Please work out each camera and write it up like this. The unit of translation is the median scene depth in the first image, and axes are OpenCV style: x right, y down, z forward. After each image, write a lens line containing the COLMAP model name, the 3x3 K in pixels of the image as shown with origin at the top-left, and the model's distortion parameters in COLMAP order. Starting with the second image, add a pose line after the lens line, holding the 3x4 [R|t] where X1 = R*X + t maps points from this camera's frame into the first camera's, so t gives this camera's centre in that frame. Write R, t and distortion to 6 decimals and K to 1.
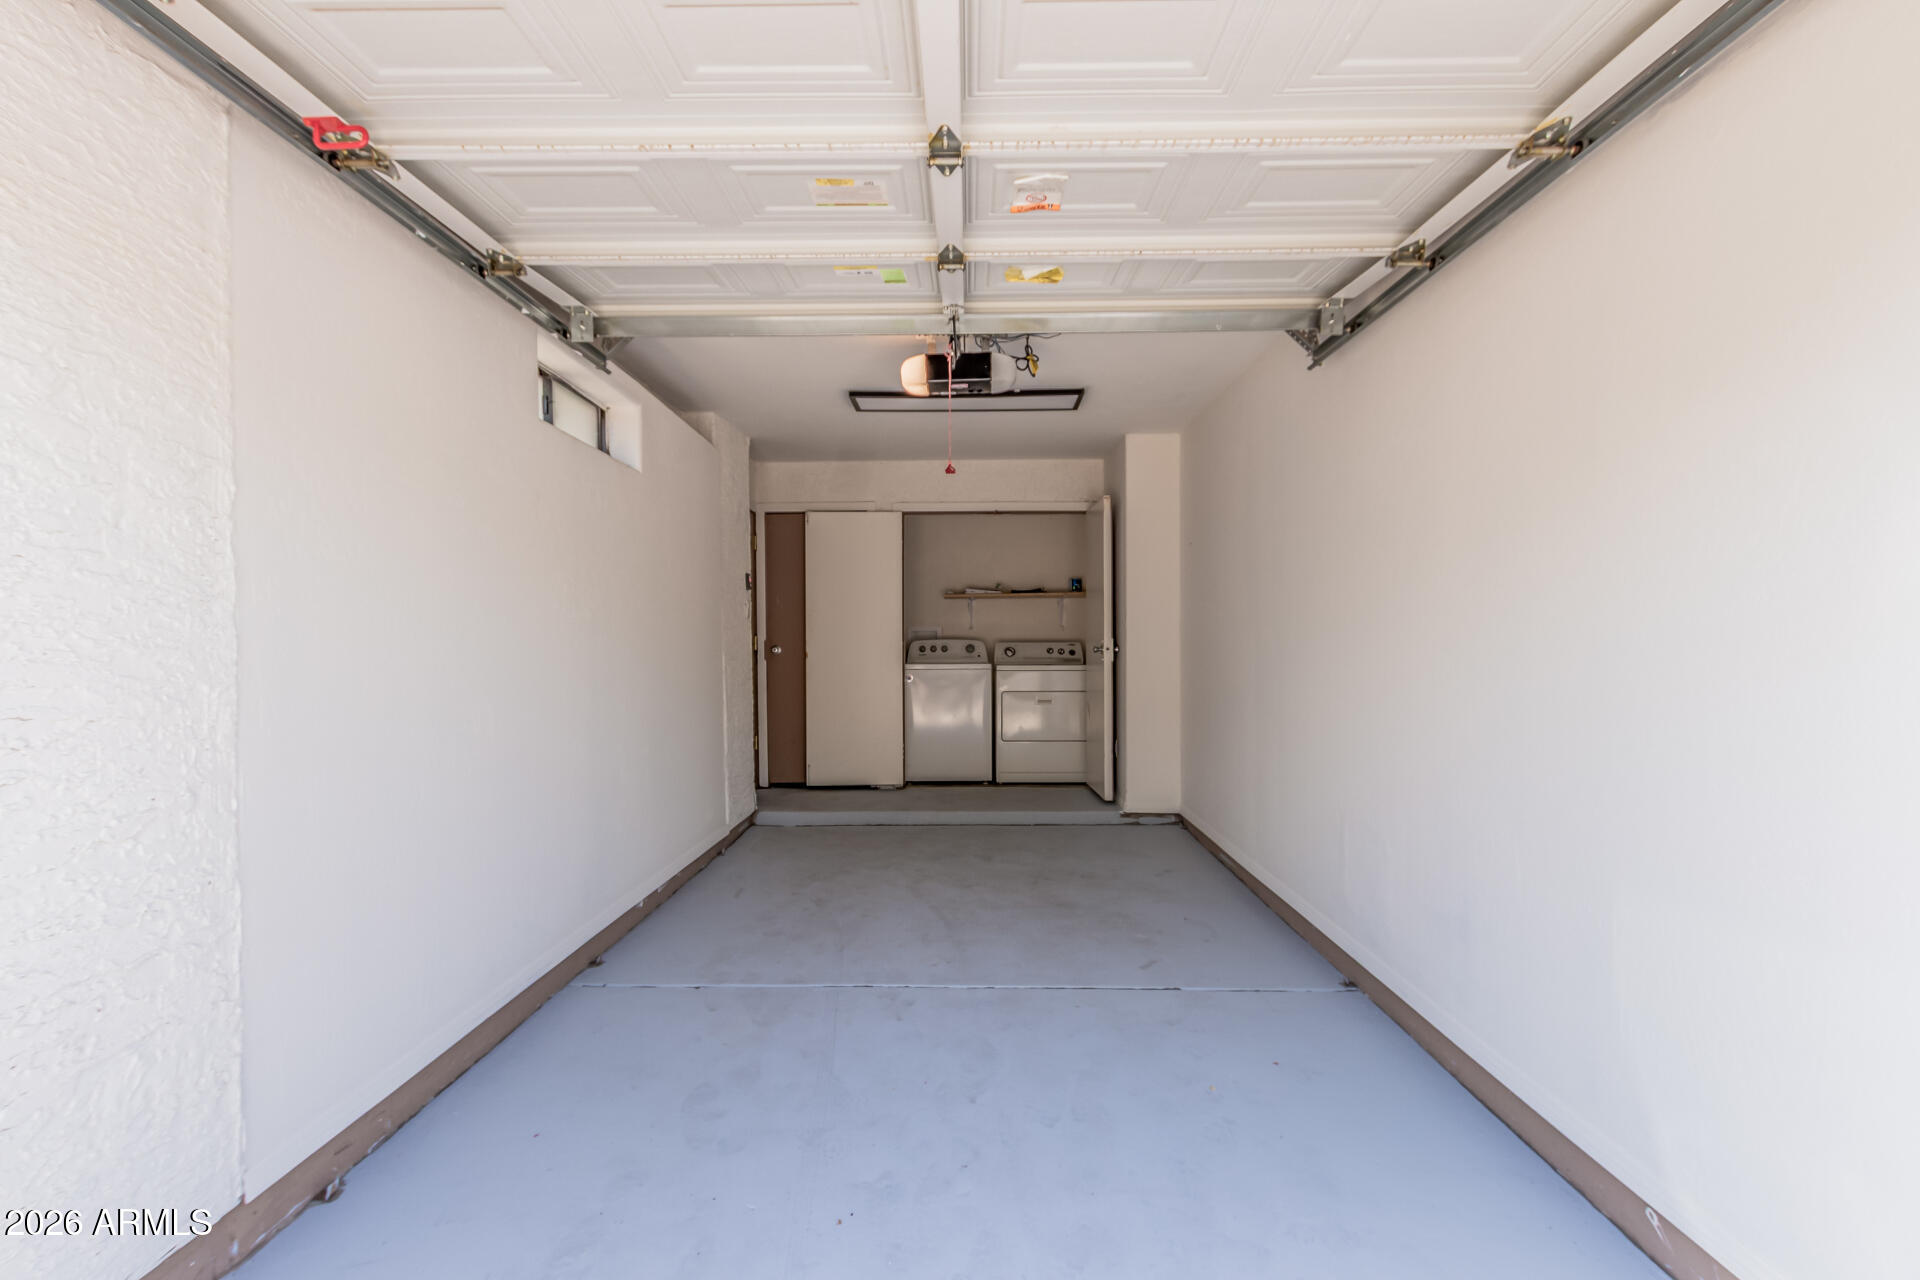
lens RADIAL K [[868.5, 0, 954.4], [0, 868.5, 651.7], [0, 0, 1]] dist [0.016401, -0.008167]
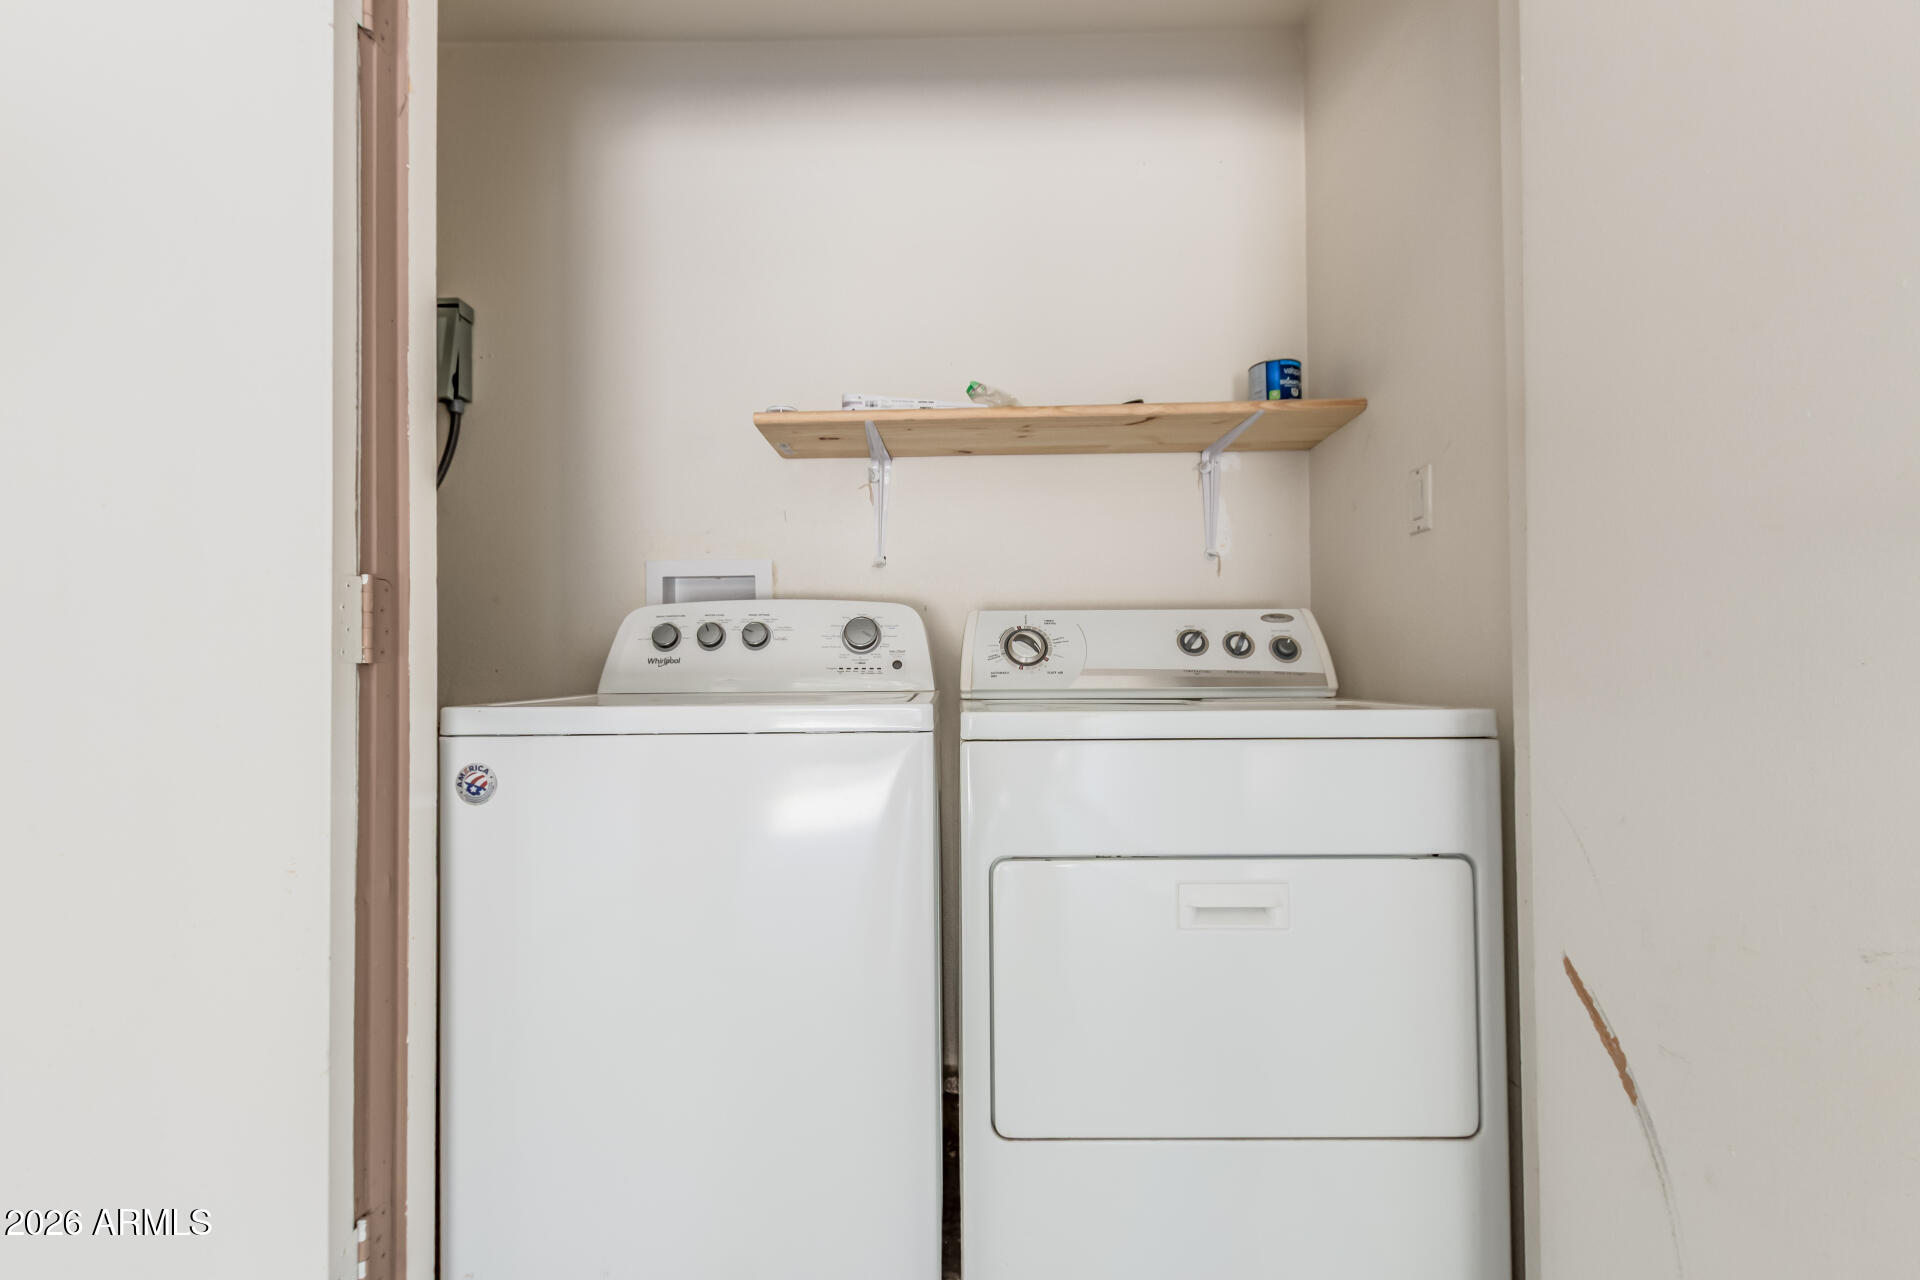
lens RADIAL K [[868.5, 0, 954.4], [0, 868.5, 651.7], [0, 0, 1]] dist [0.016401, -0.008167]
pose [[0.999921, -0.004071, 0.011910, 0.041188], [0.004460, 0.999452, -0.032800, 0.009222], [-0.011770, 0.032850, 0.999391, 0.756299]]
